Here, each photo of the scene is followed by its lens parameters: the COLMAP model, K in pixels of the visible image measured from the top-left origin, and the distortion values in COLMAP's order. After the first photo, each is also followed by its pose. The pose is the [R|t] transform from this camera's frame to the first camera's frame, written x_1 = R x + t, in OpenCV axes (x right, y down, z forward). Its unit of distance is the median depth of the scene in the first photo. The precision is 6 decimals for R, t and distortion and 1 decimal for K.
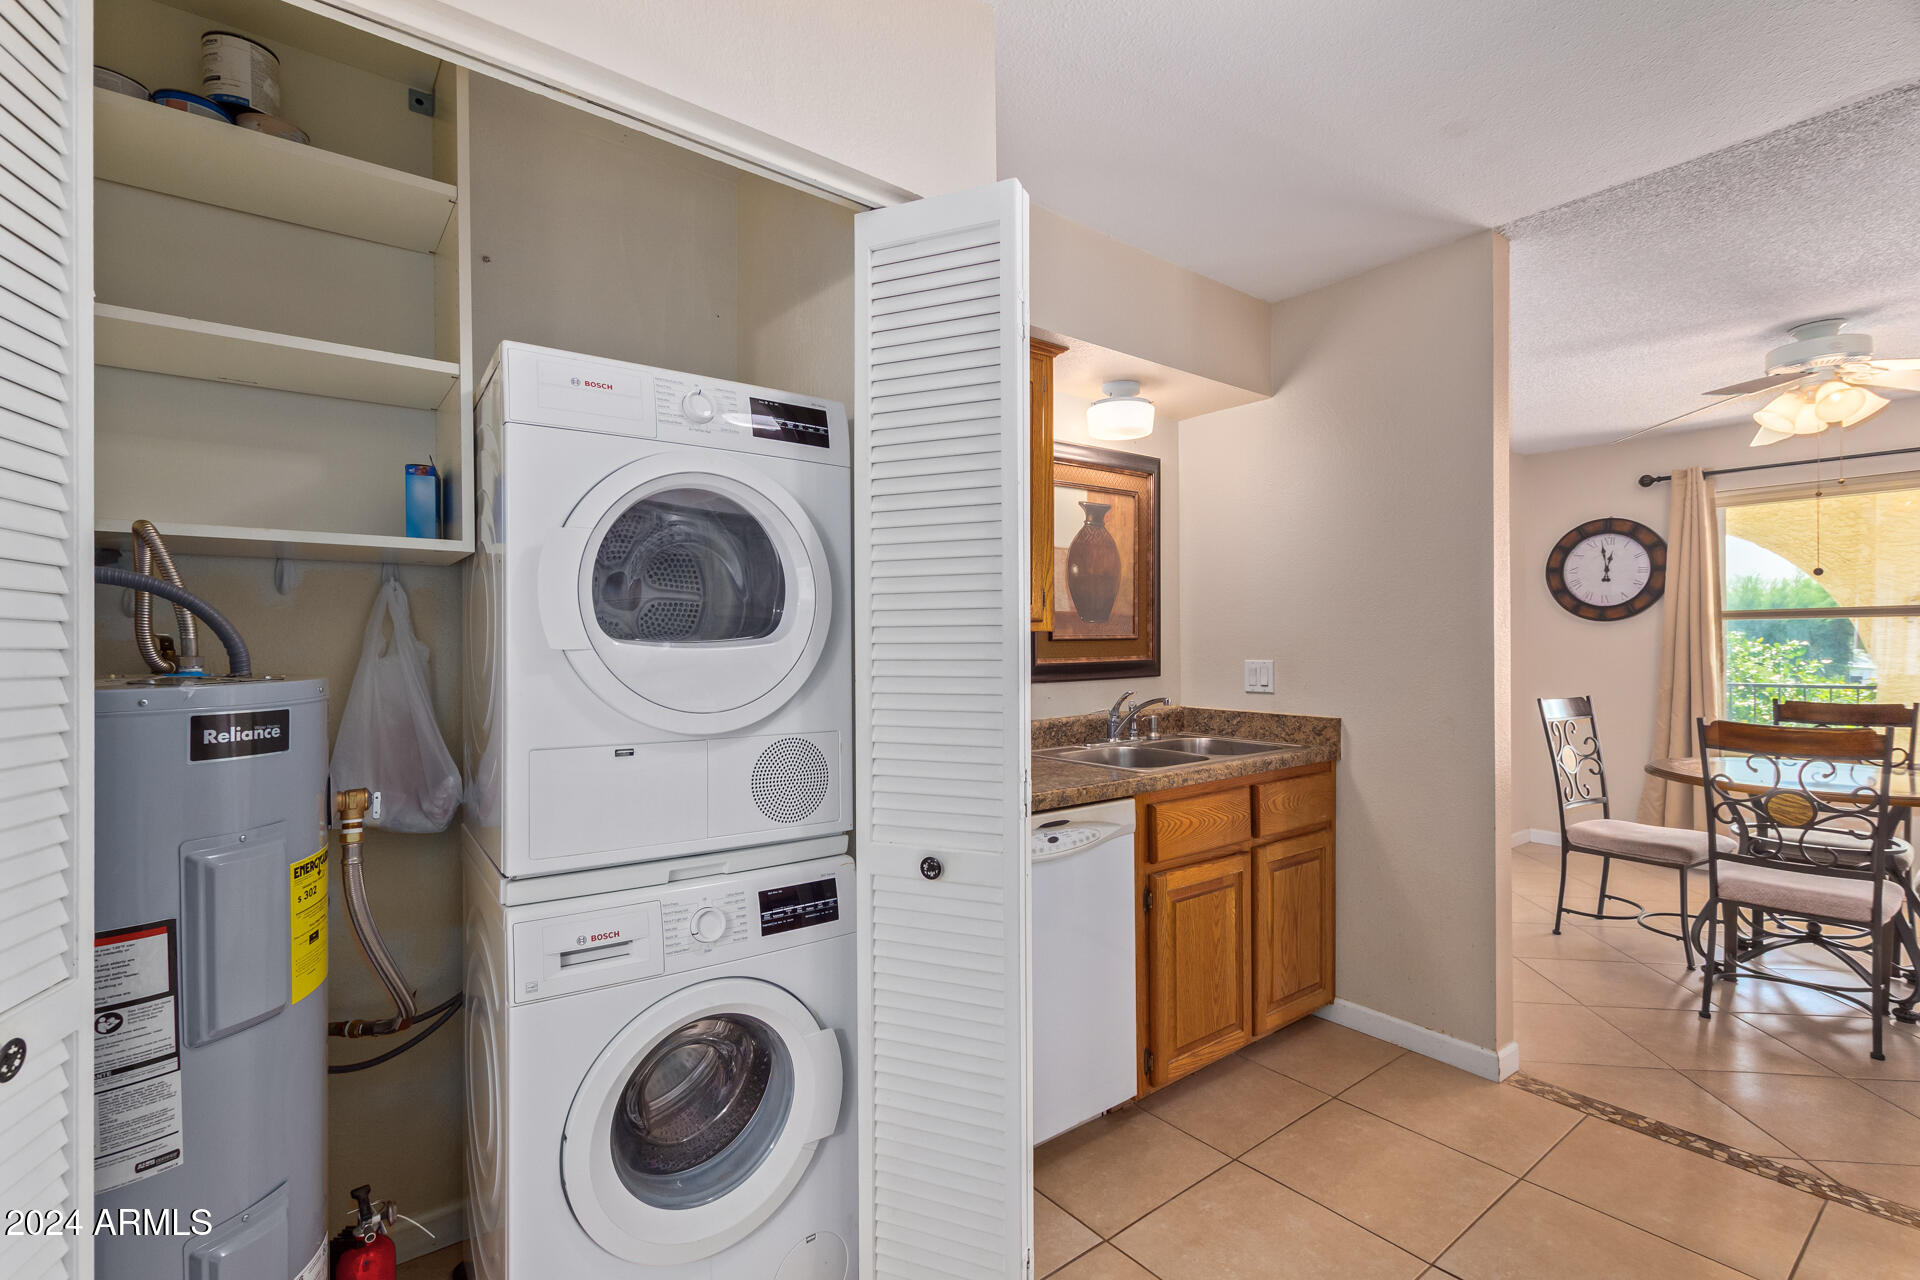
lens RADIAL K [[868.7, 0, 962.8], [0, 868.7, 646.8], [0, 0, 1]] dist [0.002437, -0.003652]
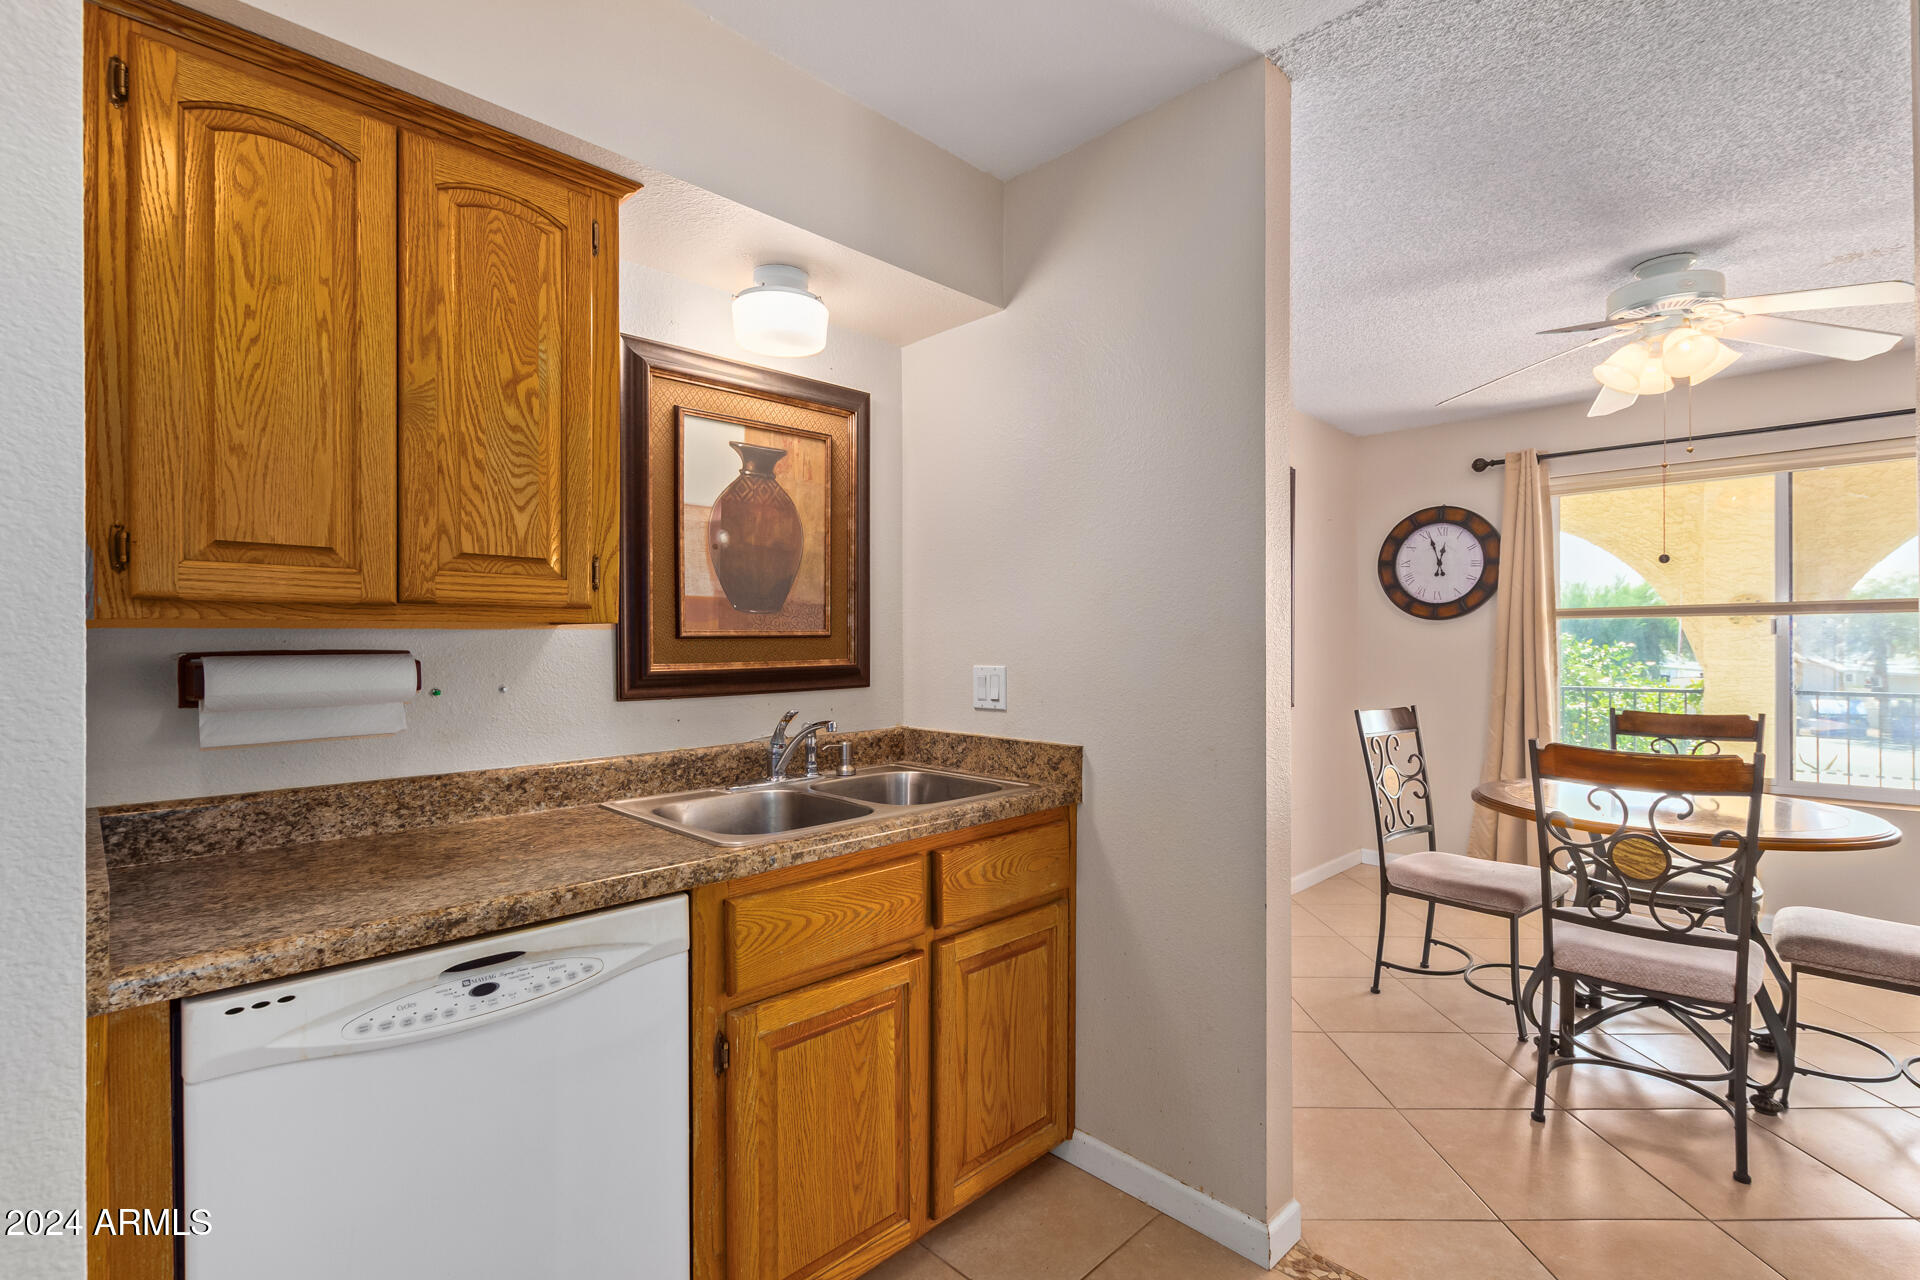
lens RADIAL K [[868.7, 0, 962.8], [0, 868.7, 646.8], [0, 0, 1]] dist [0.002437, -0.003652]
pose [[0.992522, 0.002181, 0.122050, 0.230211], [-0.002189, 0.999998, -0.000068, -0.000562], [-0.122050, -0.000199, 0.992524, 0.270357]]
